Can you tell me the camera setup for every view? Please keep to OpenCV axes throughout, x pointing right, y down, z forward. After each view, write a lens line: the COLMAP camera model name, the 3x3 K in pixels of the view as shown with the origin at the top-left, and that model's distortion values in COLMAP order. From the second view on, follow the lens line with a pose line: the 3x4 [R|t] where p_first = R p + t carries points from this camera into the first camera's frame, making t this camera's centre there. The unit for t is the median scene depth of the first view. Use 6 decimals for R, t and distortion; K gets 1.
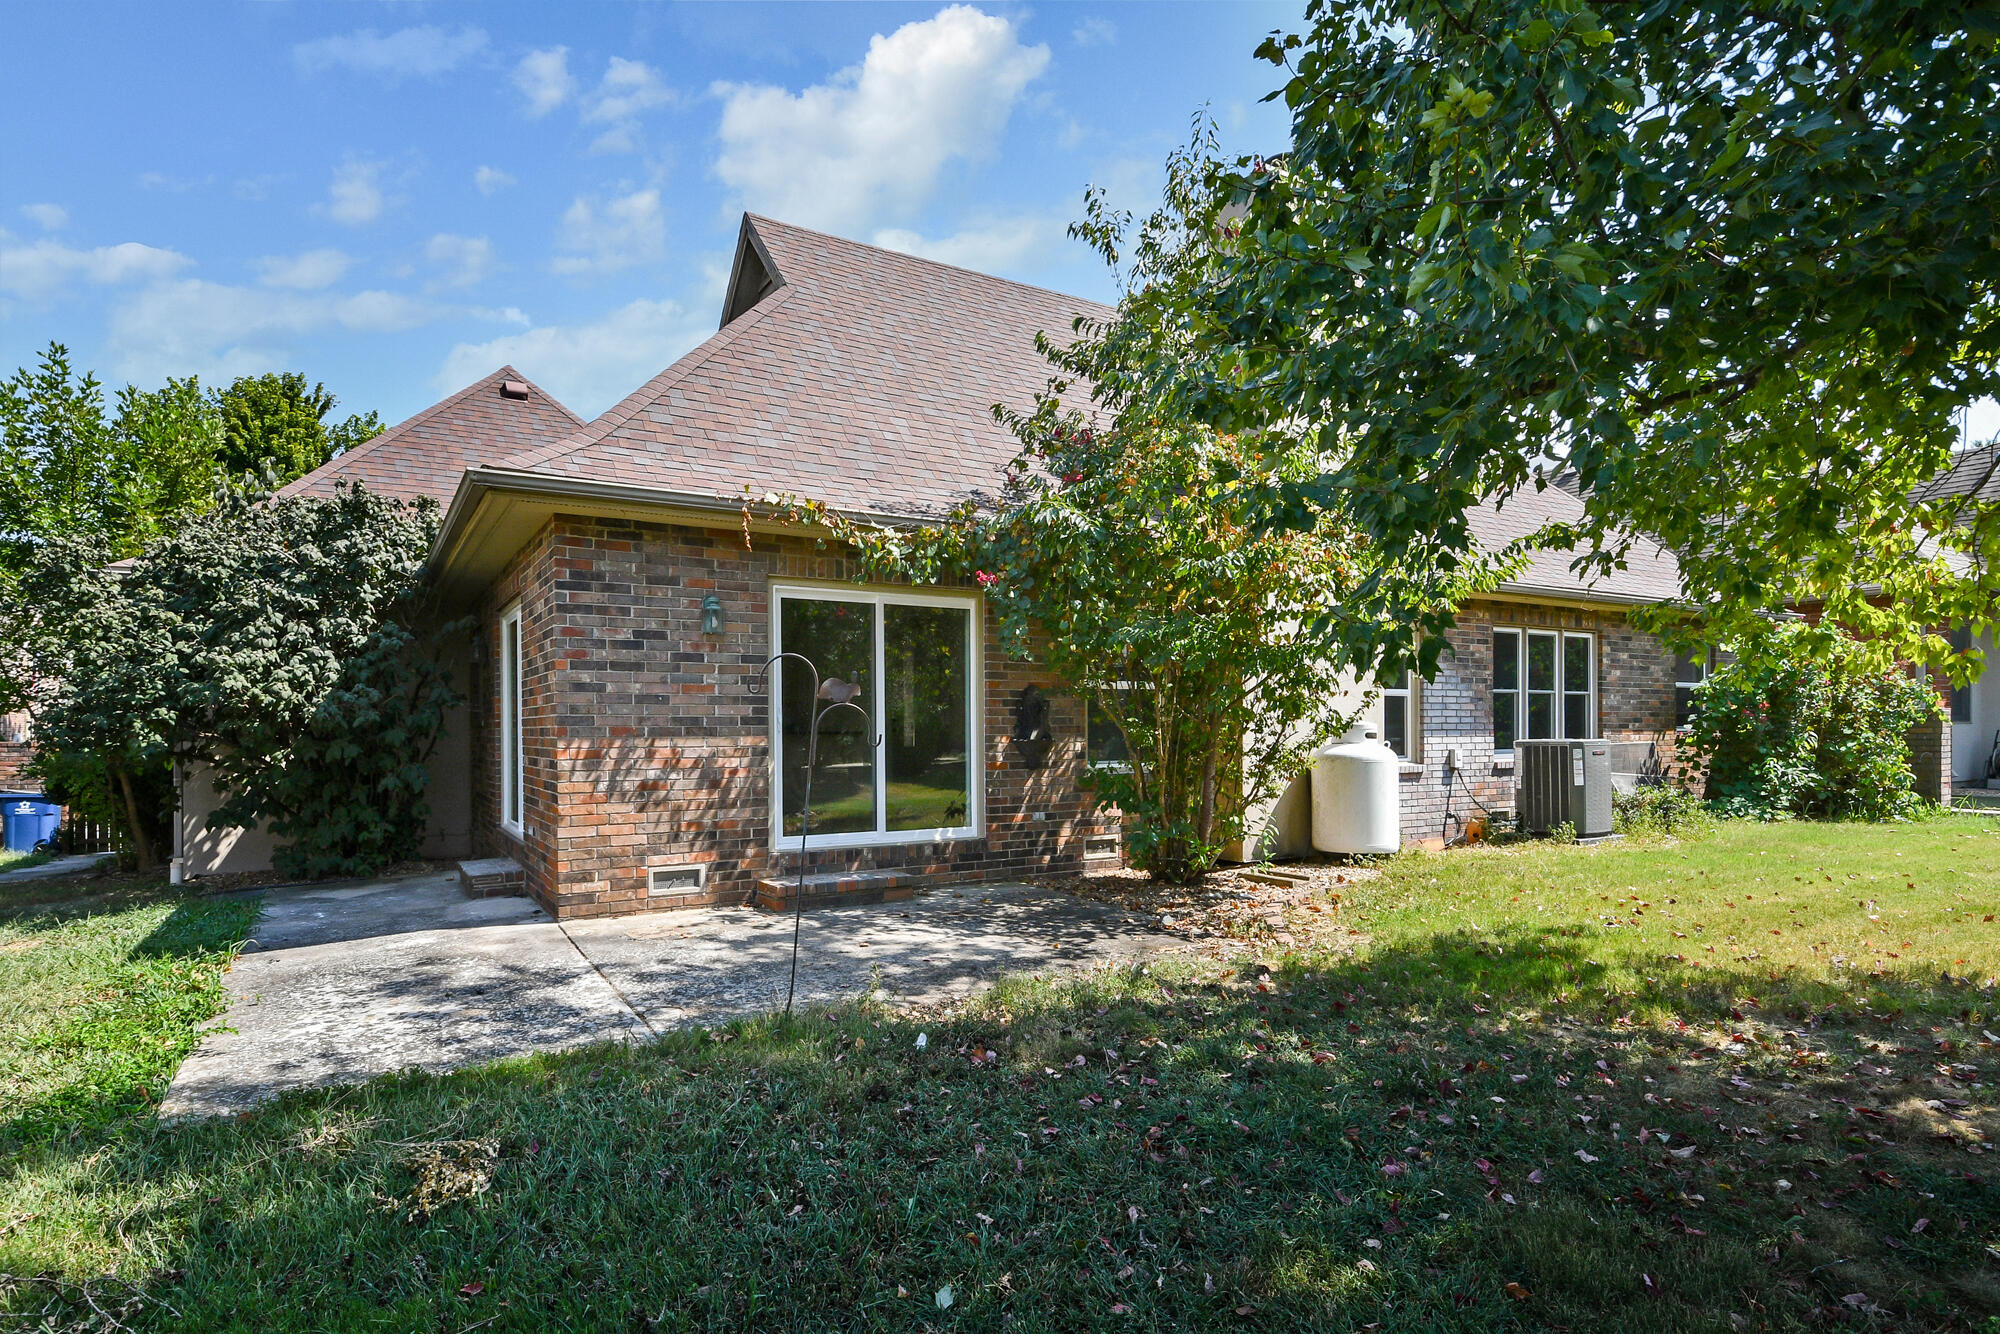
lens RADIAL K [[1054.8, 0, 952.2], [0, 1054.8, 731.8], [0, 0, 1]] dist [0.006957, -0.002827]
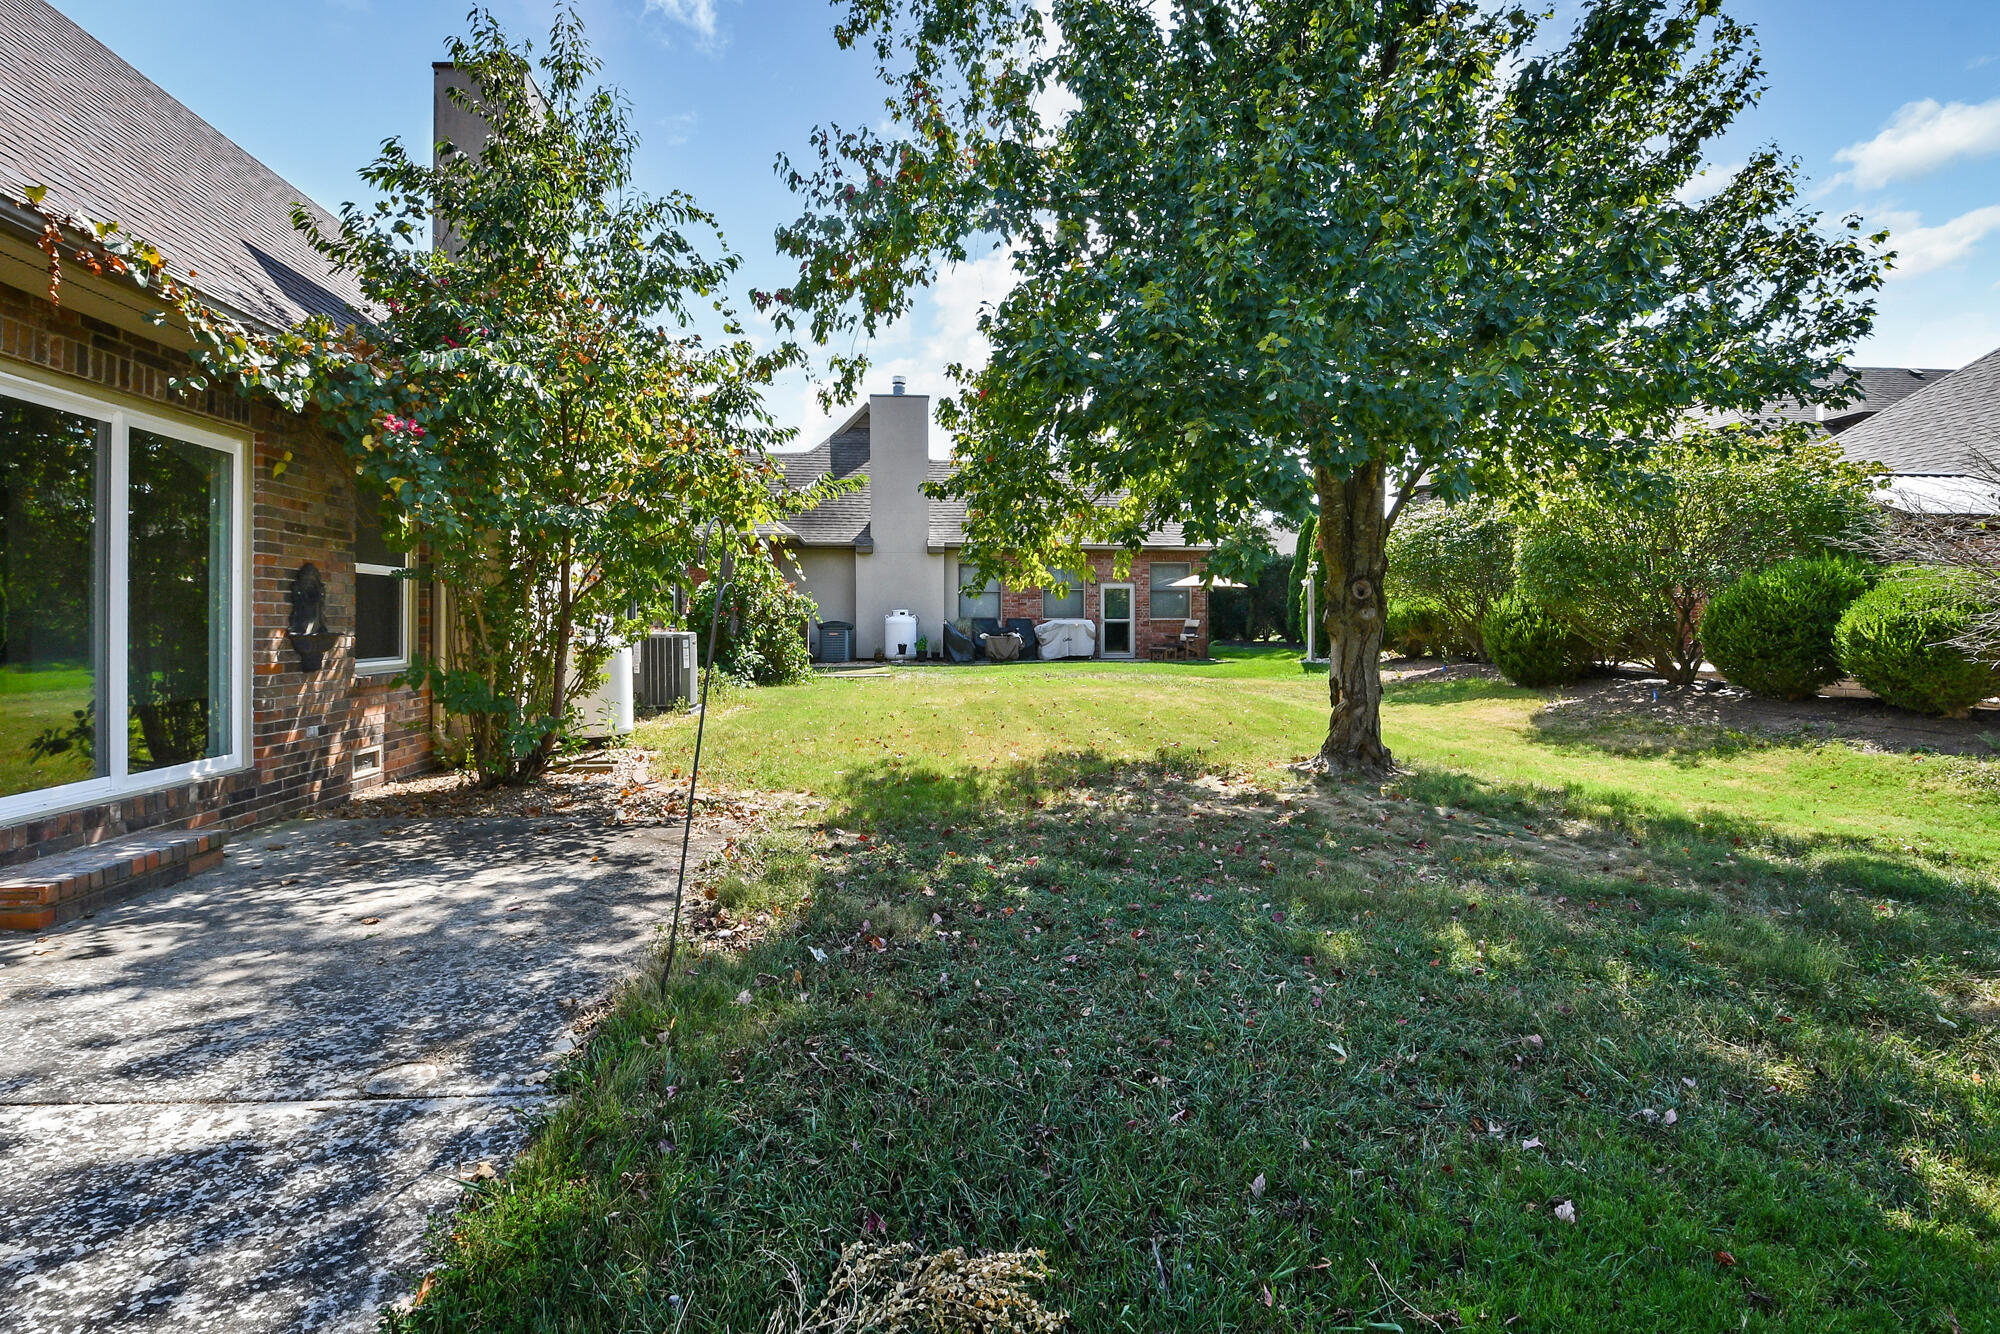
lens RADIAL K [[908.5, 0, 1018.6], [0, 908.5, 620.0], [0, 0, 1]] dist [0.010899, -0.012558]
pose [[0.408771, 0.009276, 0.912590, -0.389973], [0.000546, 0.999946, -0.010409, 0.005427], [-0.912637, 0.004754, 0.408744, 0.295648]]
